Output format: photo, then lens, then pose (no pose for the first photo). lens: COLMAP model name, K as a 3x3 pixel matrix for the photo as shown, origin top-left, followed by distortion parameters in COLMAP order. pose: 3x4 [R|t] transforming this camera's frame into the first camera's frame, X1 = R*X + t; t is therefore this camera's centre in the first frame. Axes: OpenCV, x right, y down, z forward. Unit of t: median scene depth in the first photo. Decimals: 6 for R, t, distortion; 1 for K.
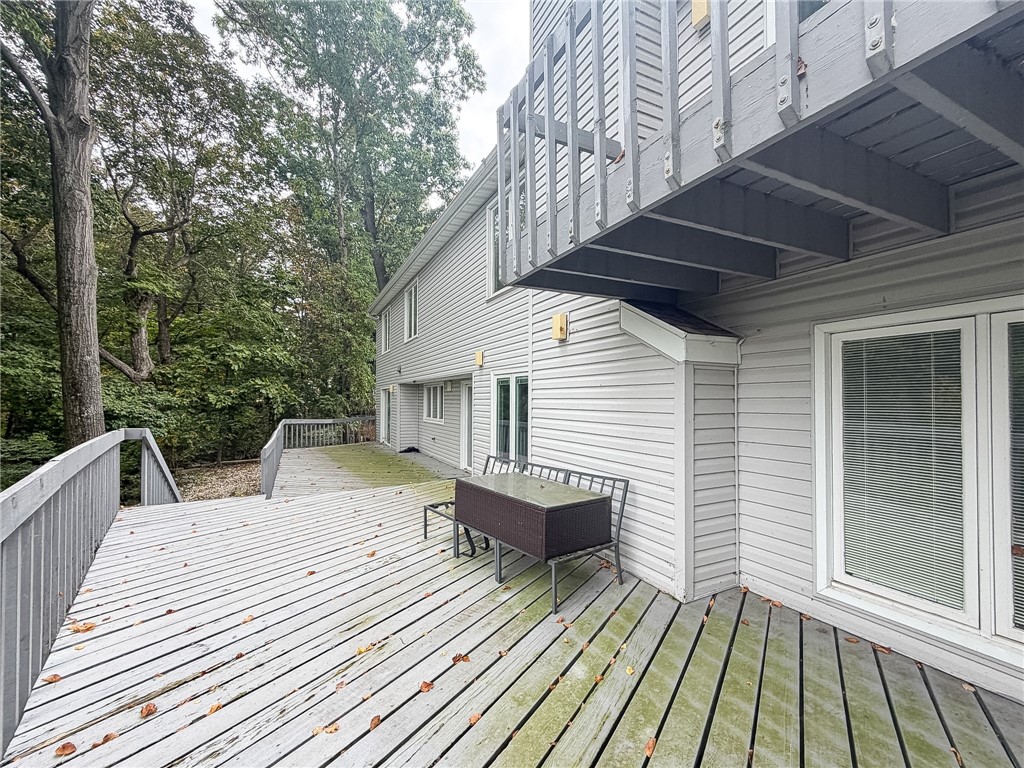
lens RADIAL K [[410.3, 0, 518.3], [0, 410.3, 403.3], [0, 0, 1]] dist [-0.001813, -0.000502]
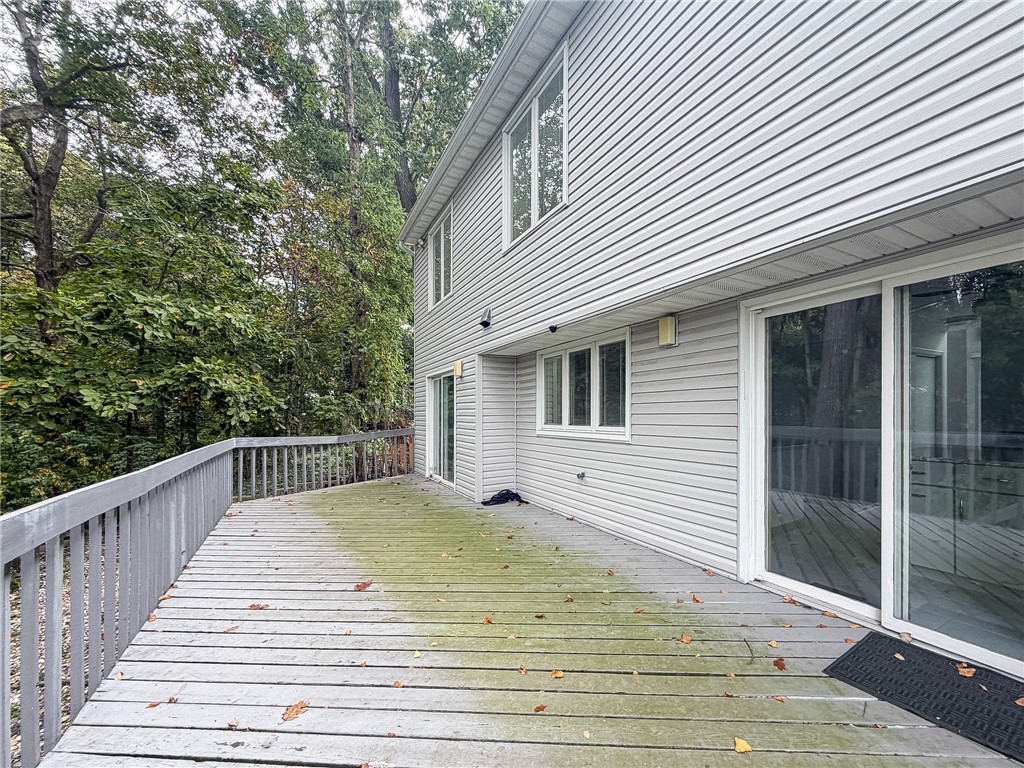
lens RADIAL K [[410.3, 0, 518.3], [0, 410.3, 403.3], [0, 0, 1]] dist [-0.001813, -0.000502]
pose [[0.999732, -0.022664, -0.004729, -0.228910], [0.022489, 0.999162, -0.034194, 0.021785], [0.005500, 0.034079, 0.999404, 0.498837]]
